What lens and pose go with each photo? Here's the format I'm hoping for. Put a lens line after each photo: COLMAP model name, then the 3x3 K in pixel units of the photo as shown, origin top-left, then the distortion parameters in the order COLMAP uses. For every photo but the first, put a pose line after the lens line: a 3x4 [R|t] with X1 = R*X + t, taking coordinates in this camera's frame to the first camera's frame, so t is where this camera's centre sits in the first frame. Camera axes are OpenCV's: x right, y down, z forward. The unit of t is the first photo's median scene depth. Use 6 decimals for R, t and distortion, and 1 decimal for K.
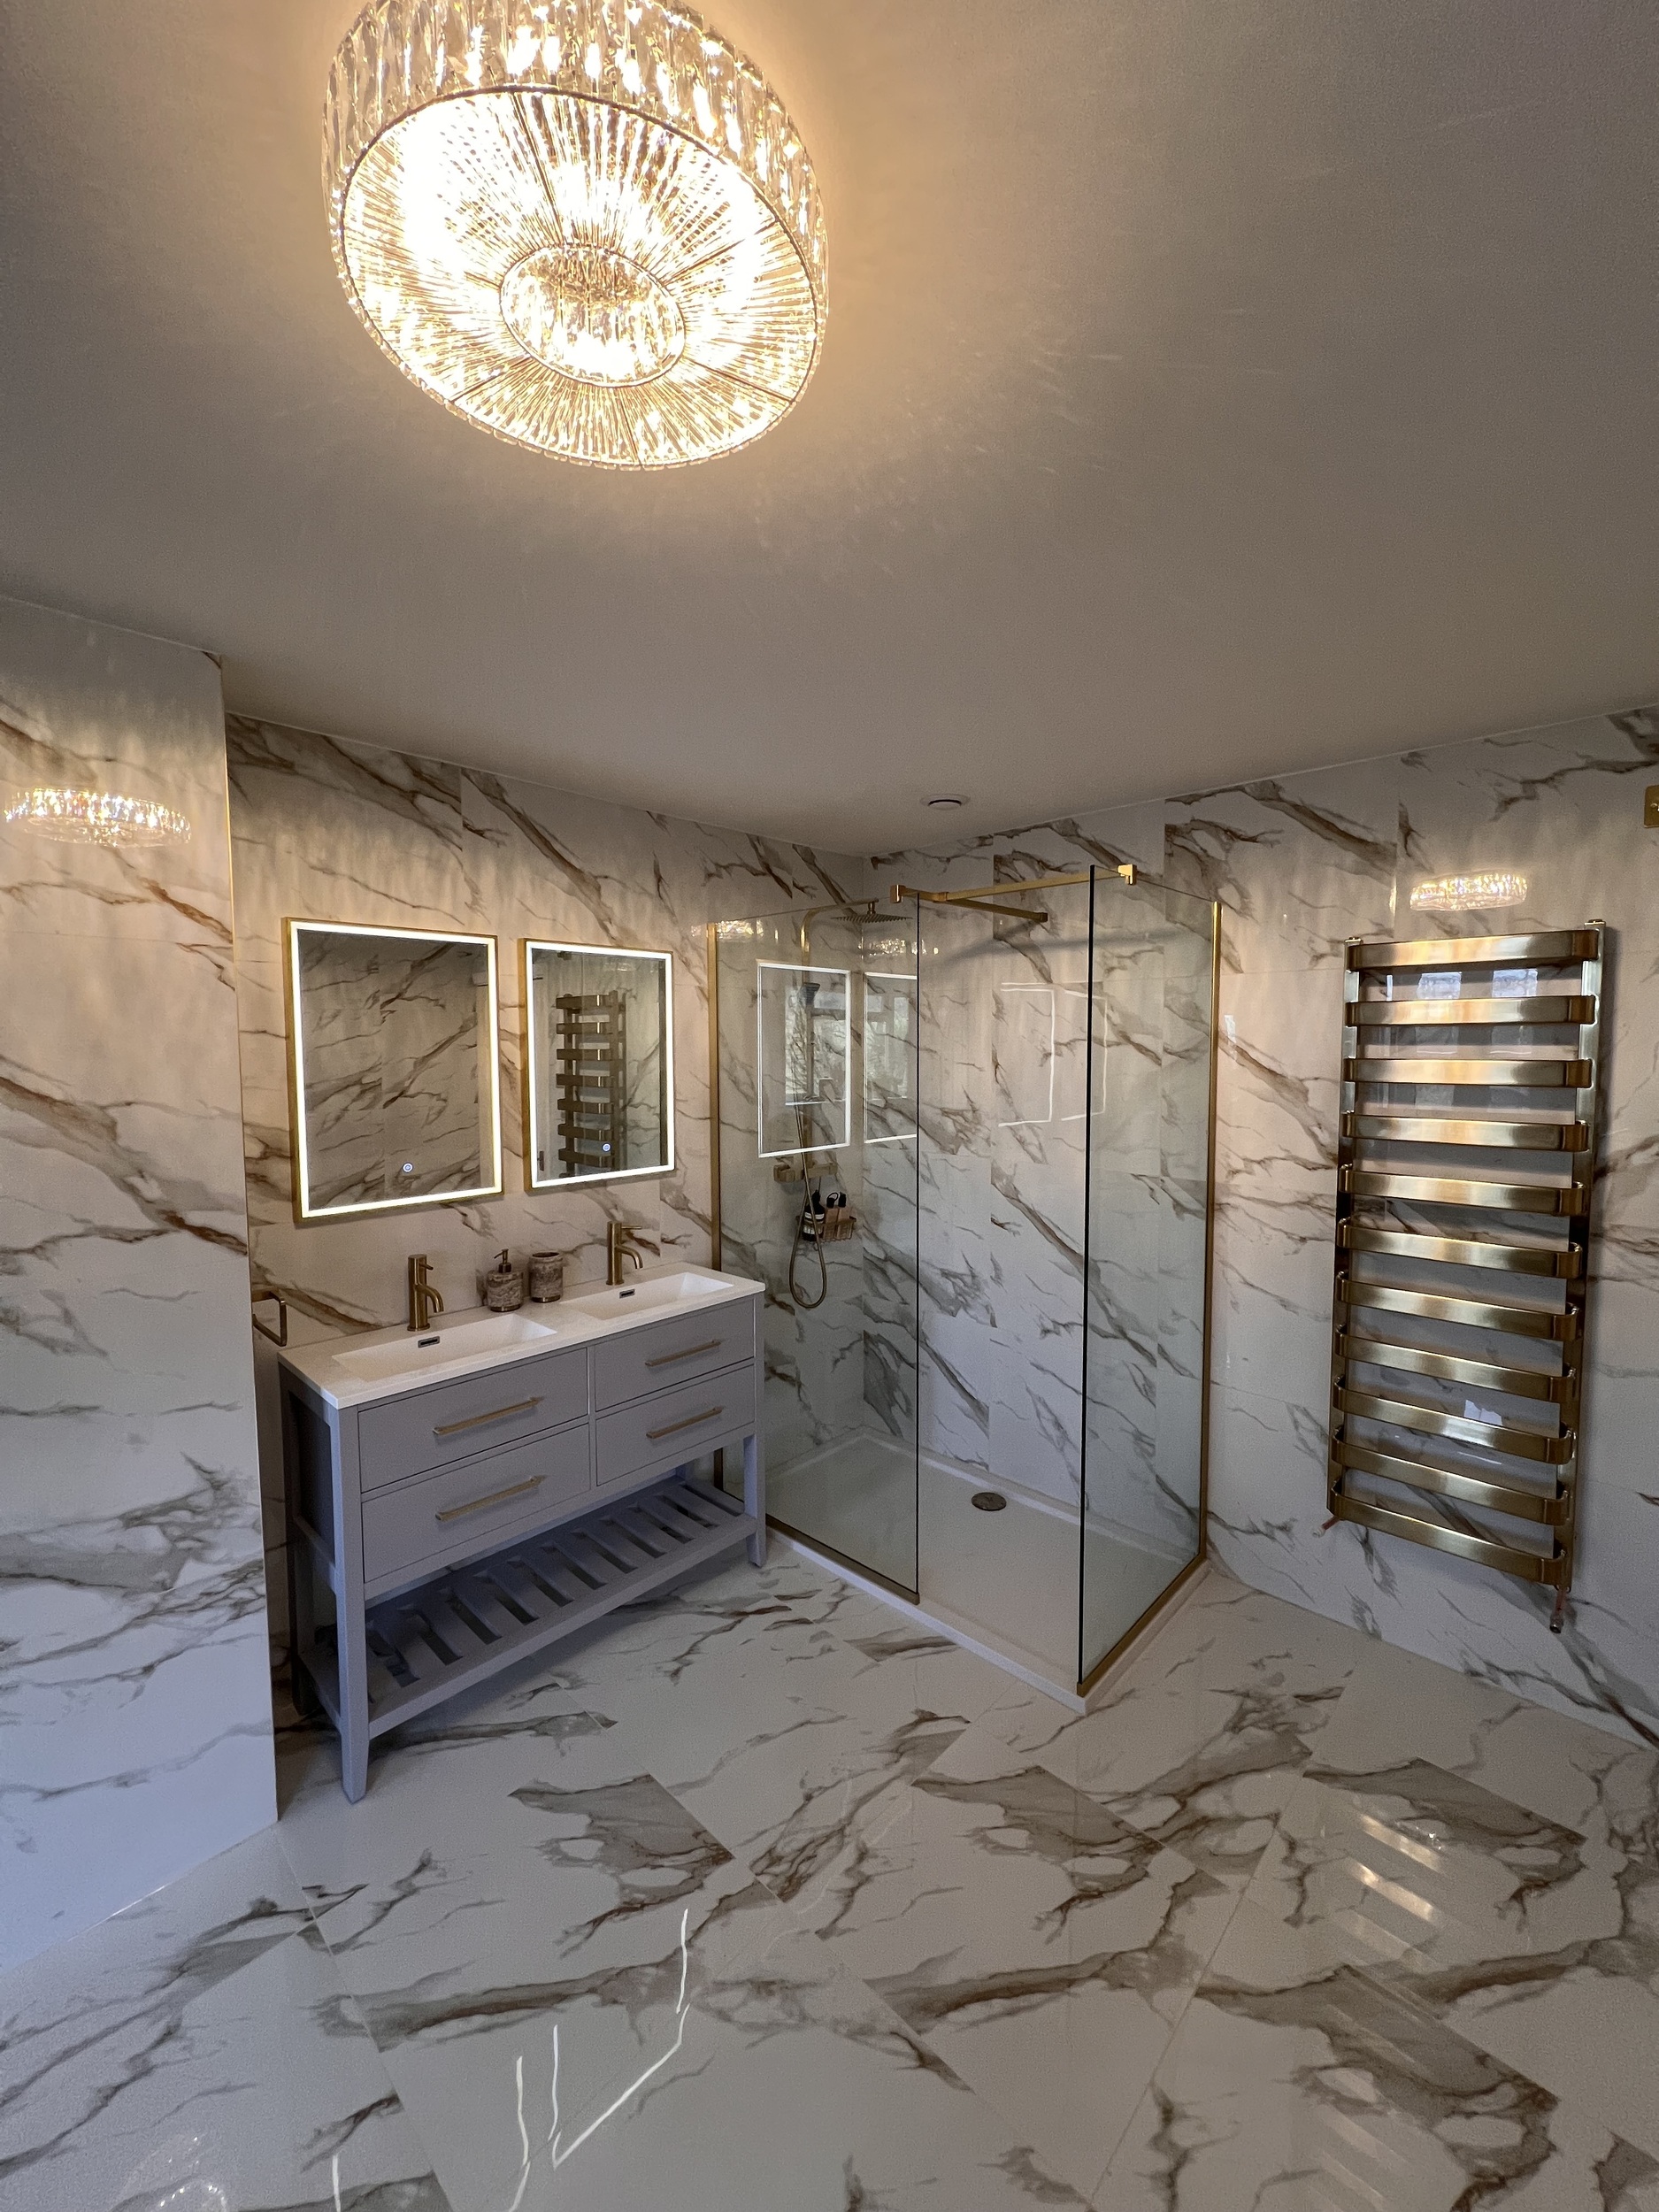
lens RADIAL K [[883.1, 0, 835.9], [0, 883.1, 1097.5], [0, 0, 1]] dist [-0.004820, 0.001363]
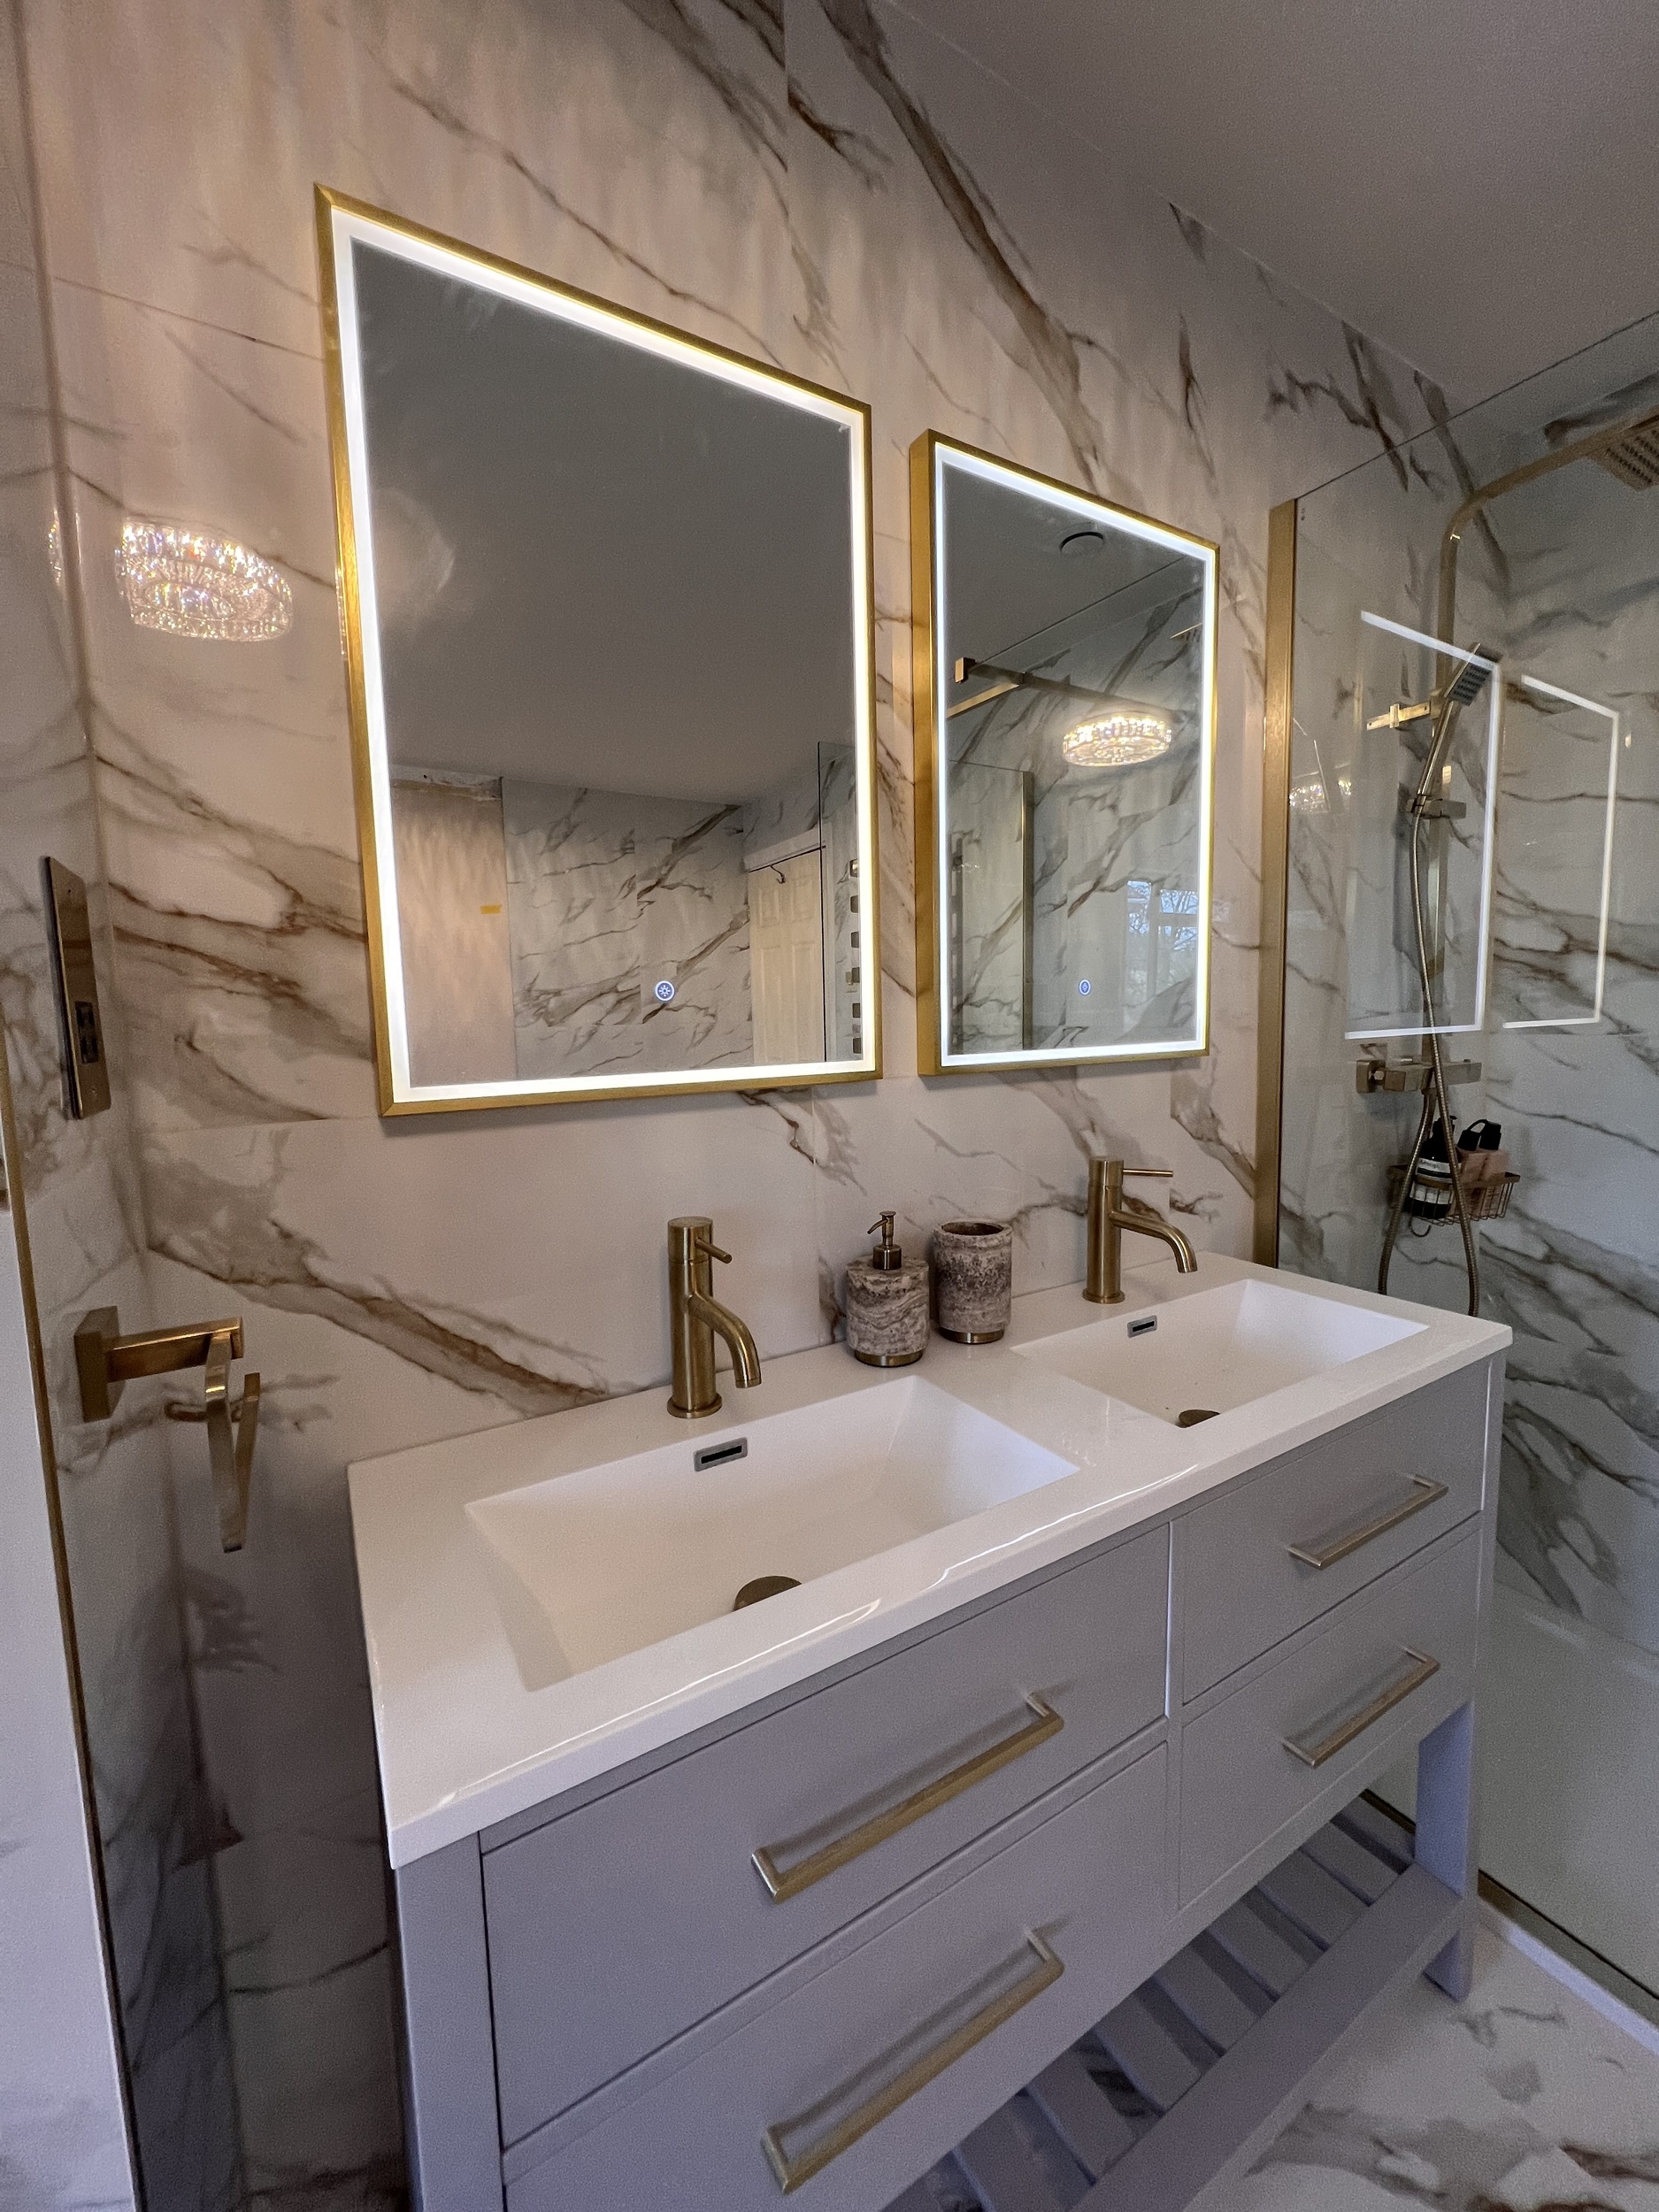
lens RADIAL K [[883.1, 0, 832.1], [0, 883.1, 1099.0], [0, 0, 1]] dist [-0.004820, 0.001363]
pose [[0.962994, 0.007415, -0.269421, -0.311927], [0.003591, 0.999180, 0.040334, 0.111426], [0.269499, -0.039809, 0.962178, 0.649352]]
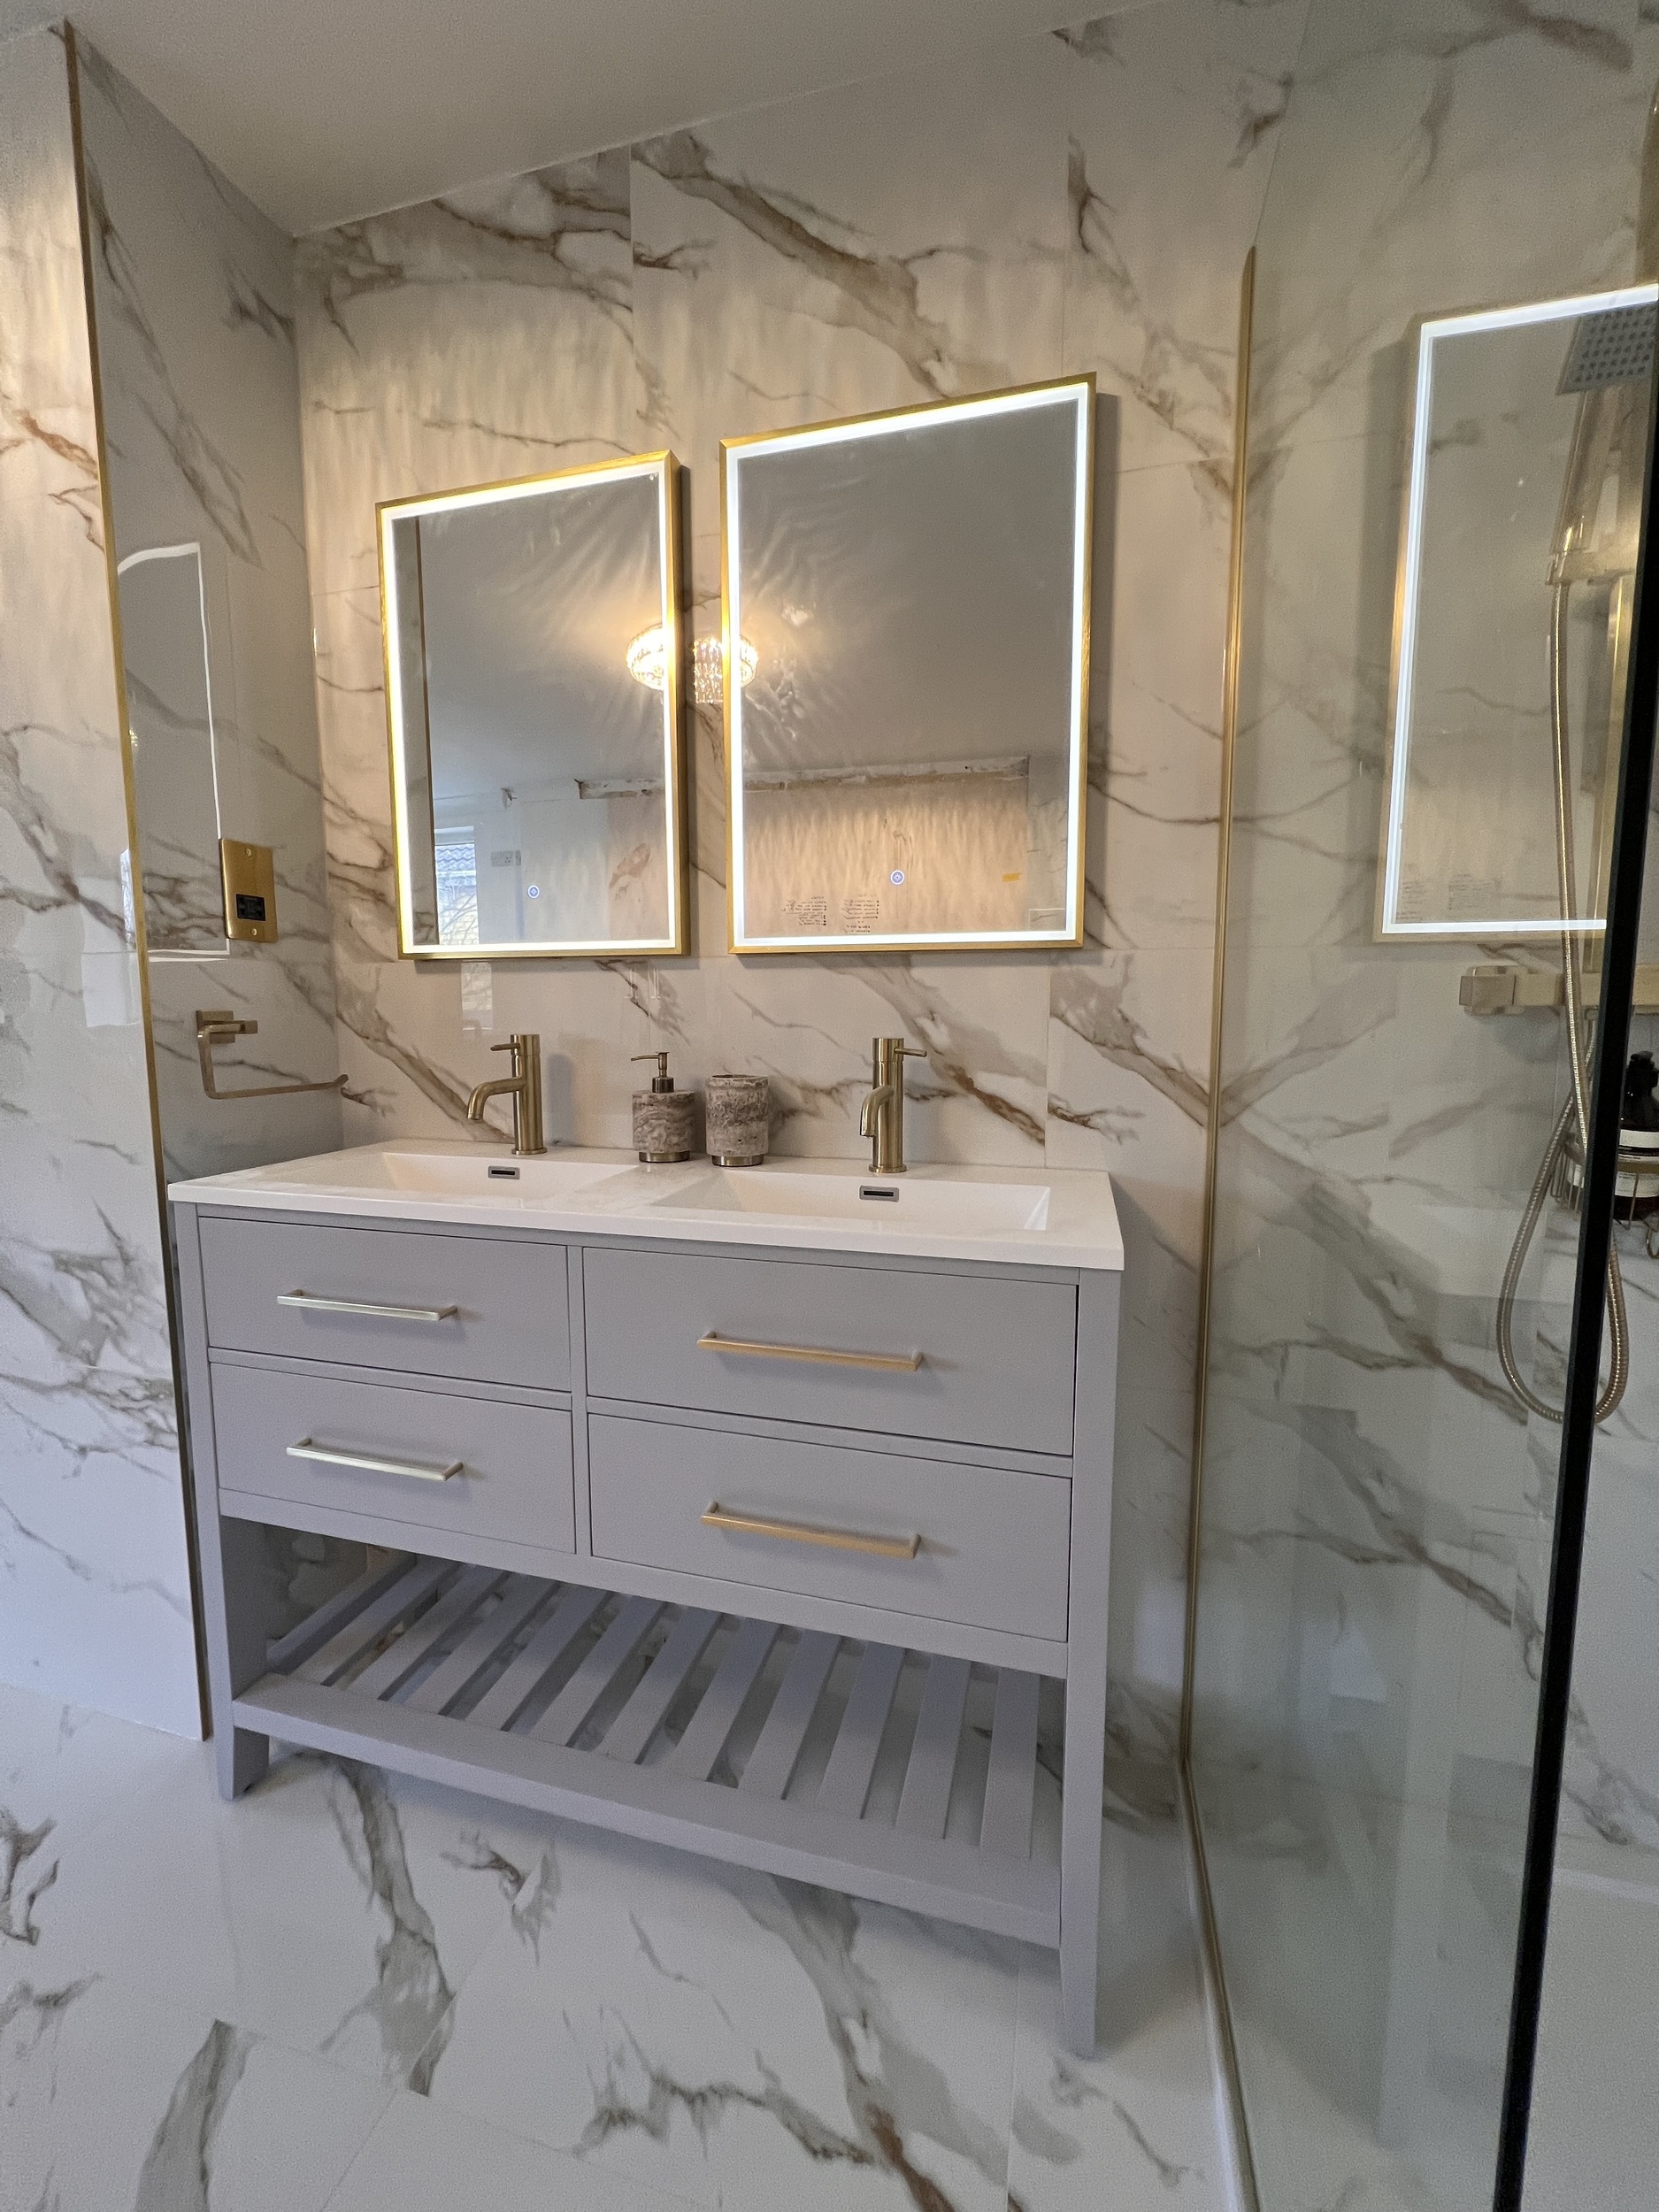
lens RADIAL K [[883.1, 0, 832.0], [0, 883.1, 1095.0], [0, 0, 1]] dist [-0.004820, 0.001363]
pose [[0.467300, 0.092609, -0.879235, 0.166598], [-0.055043, 0.995617, 0.075613, 0.162892], [0.882384, 0.013062, 0.470350, 0.896047]]
